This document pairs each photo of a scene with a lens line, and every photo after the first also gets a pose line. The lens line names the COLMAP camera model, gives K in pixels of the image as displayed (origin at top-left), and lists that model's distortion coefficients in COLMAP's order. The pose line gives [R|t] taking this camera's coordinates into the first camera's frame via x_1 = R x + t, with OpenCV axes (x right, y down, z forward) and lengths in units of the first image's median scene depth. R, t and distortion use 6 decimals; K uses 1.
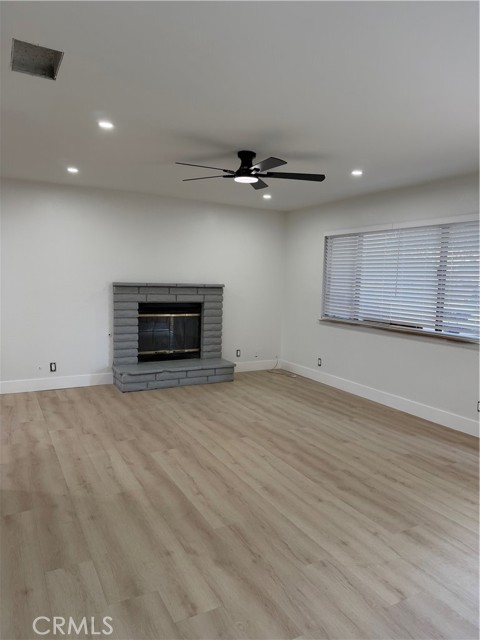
lens RADIAL K [[447.8, 0, 240.0], [0, 447.8, 320.0], [0, 0, 1]] dist [0.106236, -0.158052]
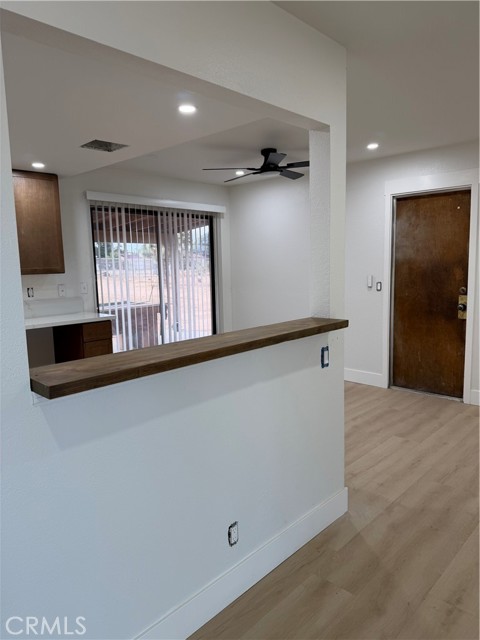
lens RADIAL K [[446.6, 0, 240.0], [0, 446.6, 320.0], [0, 0, 1]] dist [0.065236, -0.071281]
pose [[0.303661, 0.094258, -0.948106, 0.075788], [-0.056873, 0.995113, 0.080716, -0.036296], [0.951081, 0.029411, 0.307538, 0.376672]]
